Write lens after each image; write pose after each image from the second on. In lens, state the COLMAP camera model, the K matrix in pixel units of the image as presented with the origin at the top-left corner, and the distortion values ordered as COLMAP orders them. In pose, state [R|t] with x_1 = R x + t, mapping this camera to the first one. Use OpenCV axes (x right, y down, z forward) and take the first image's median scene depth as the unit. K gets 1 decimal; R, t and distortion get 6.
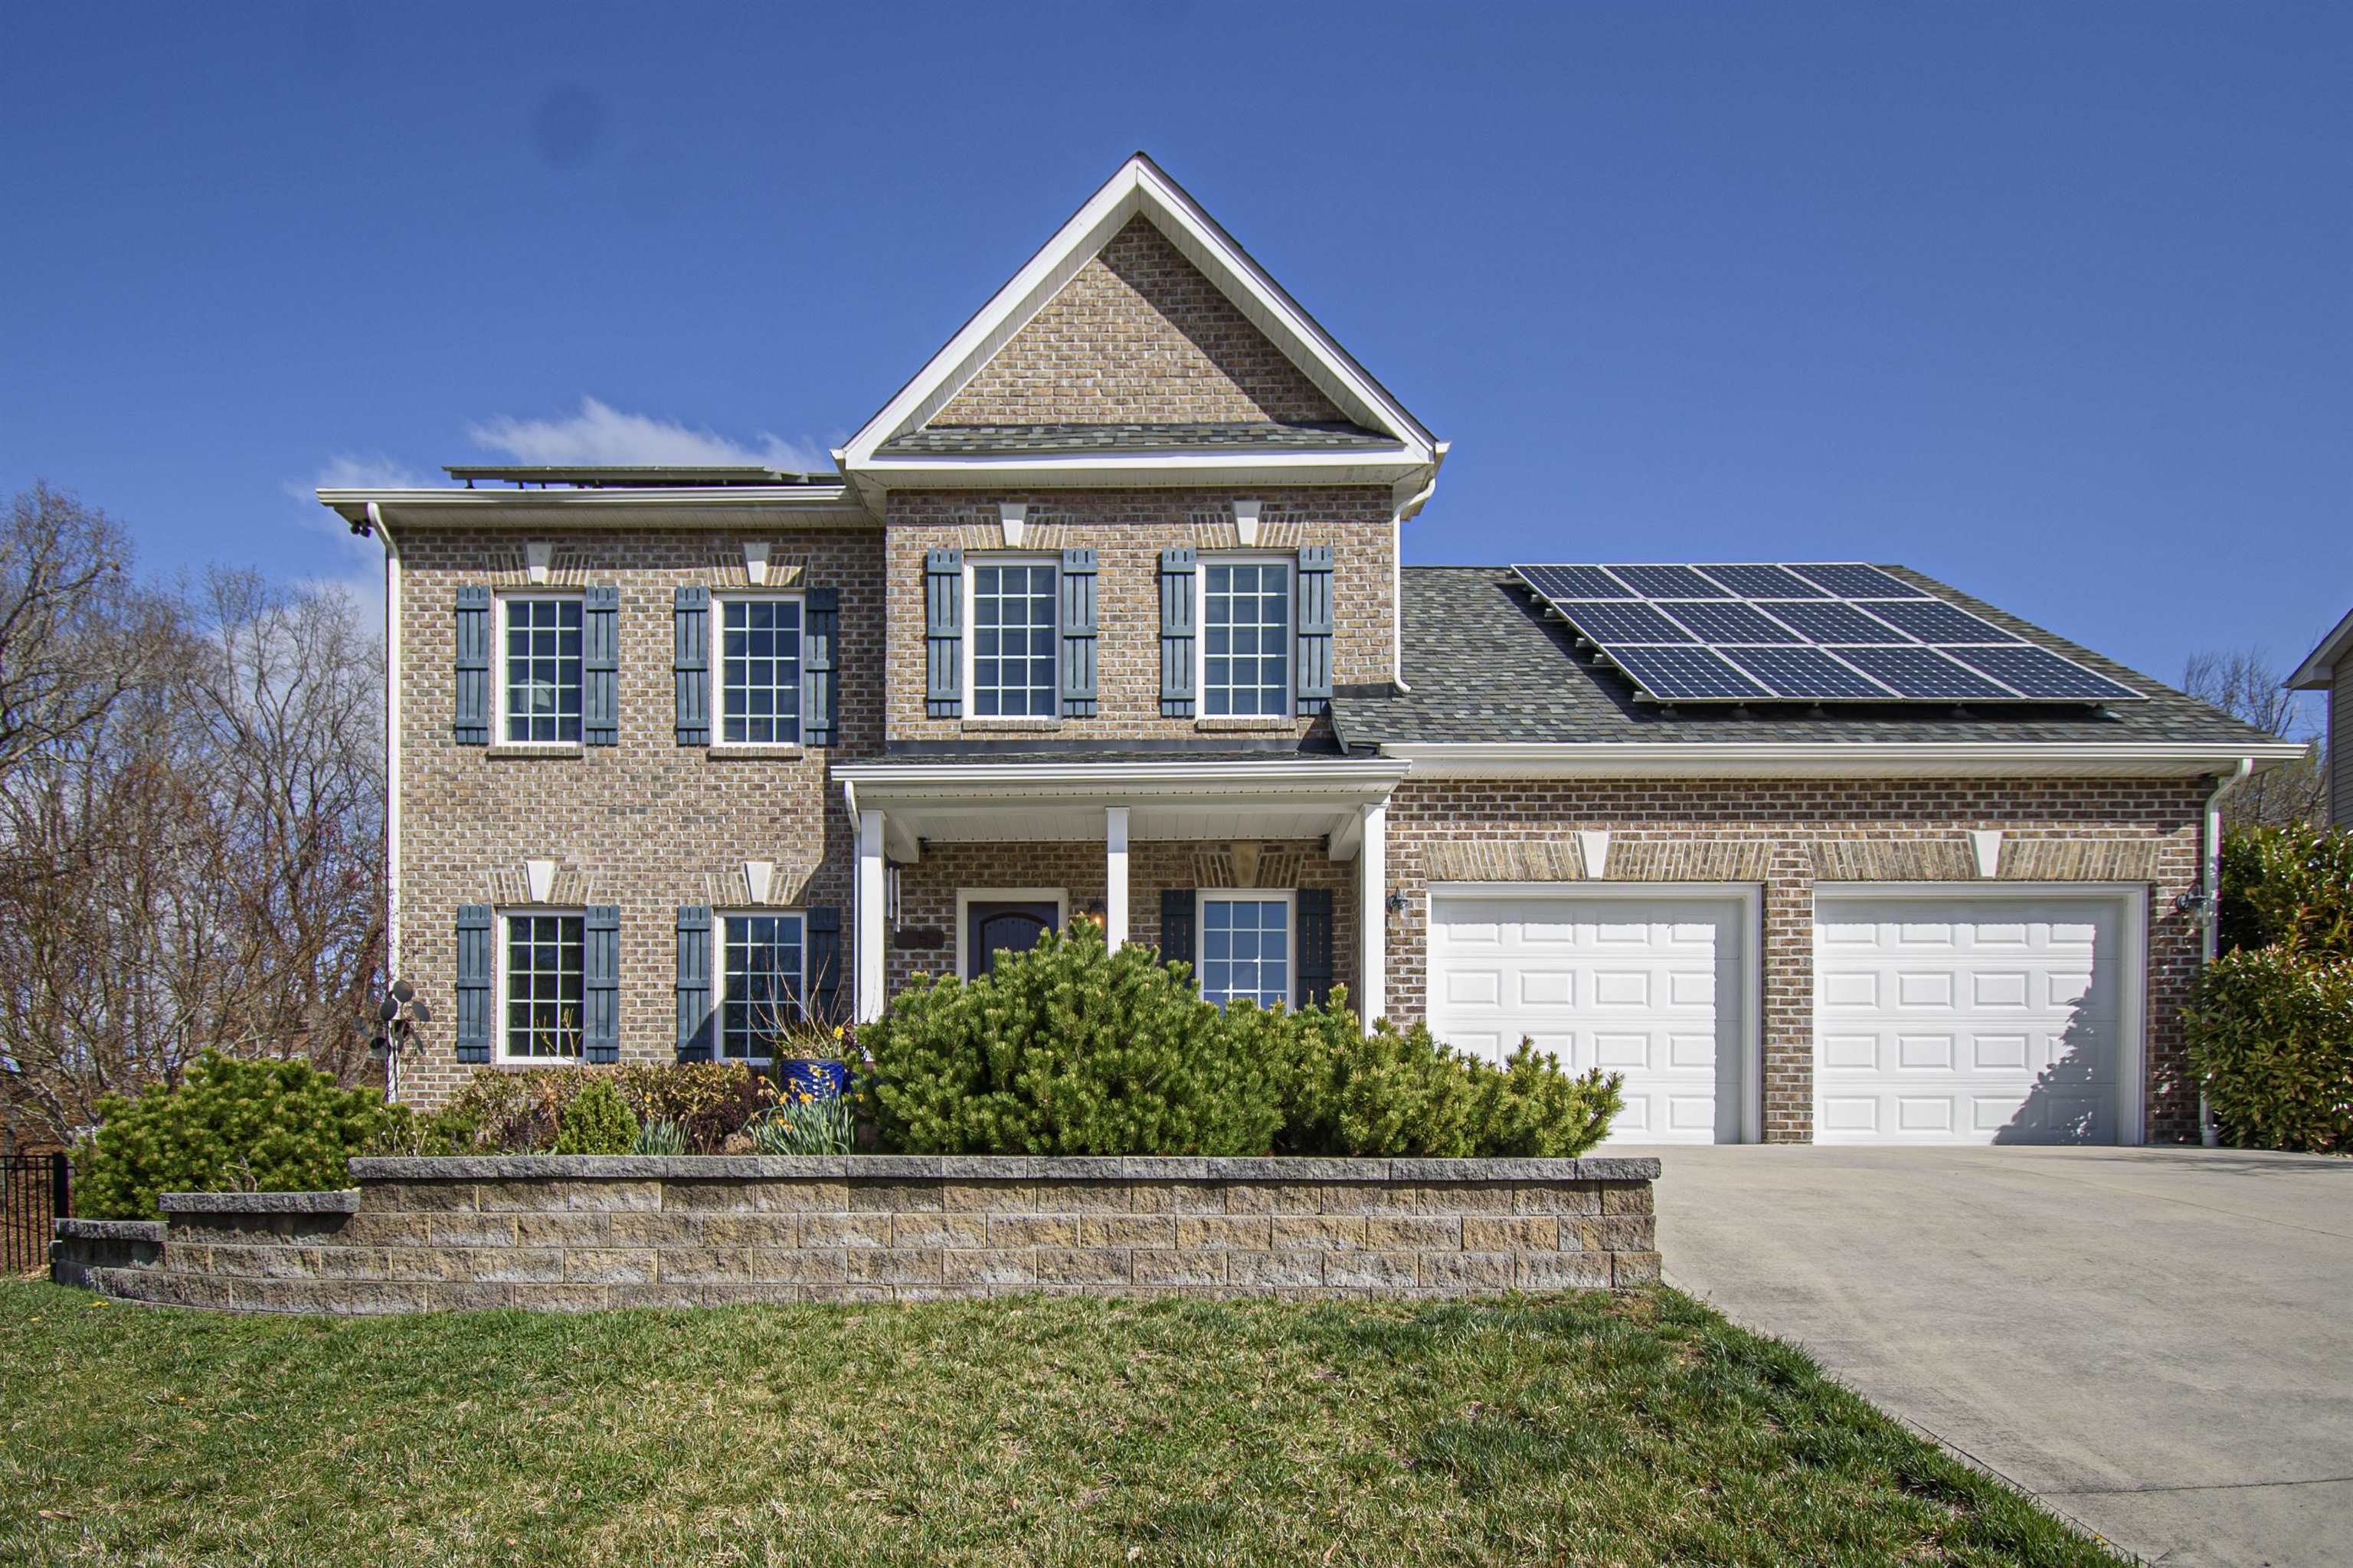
lens RADIAL K [[1330.4, 0, 1175.7], [0, 1330.4, 1214.9], [0, 0, 1]] dist [0.003896, -0.001062]
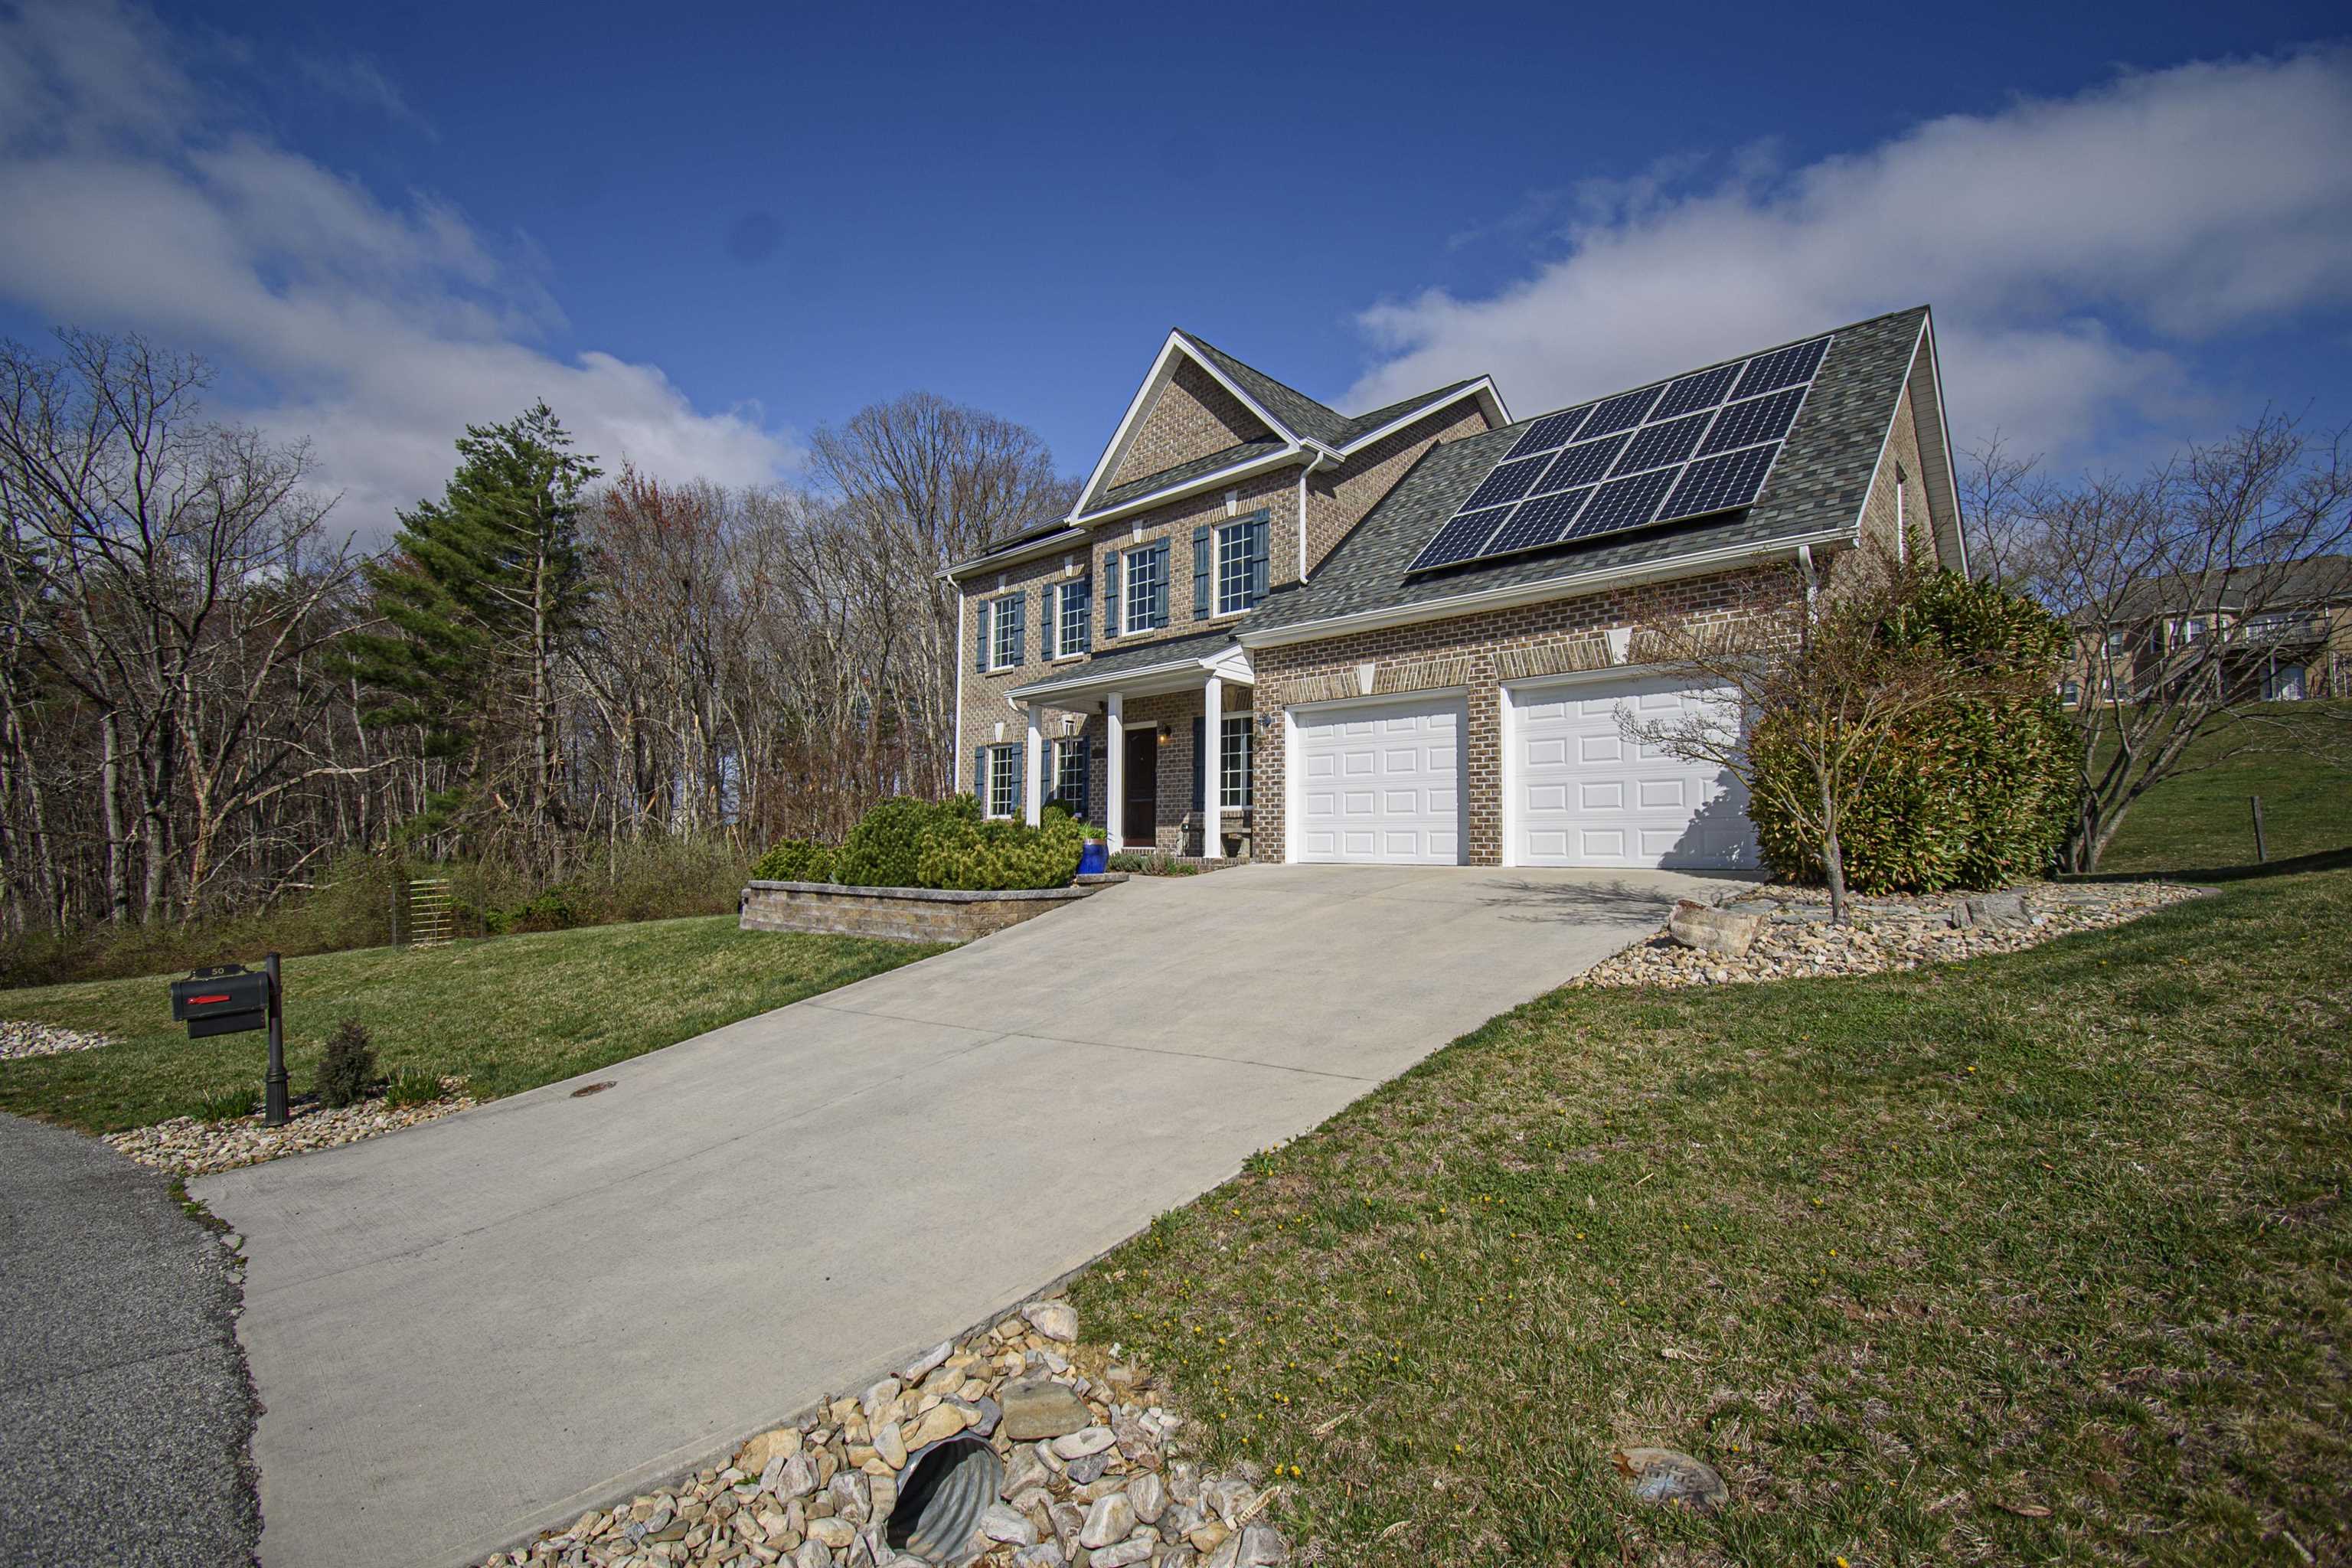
lens RADIAL K [[1262.6, 0, 1128.2], [0, 1262.6, 793.0], [0, 0, 1]] dist [0.033748, -0.049699]
pose [[0.664161, -0.030438, -0.746970, 1.194818], [-0.006954, 0.998876, -0.046885, -0.062510], [0.747558, 0.036334, 0.663202, -0.186647]]
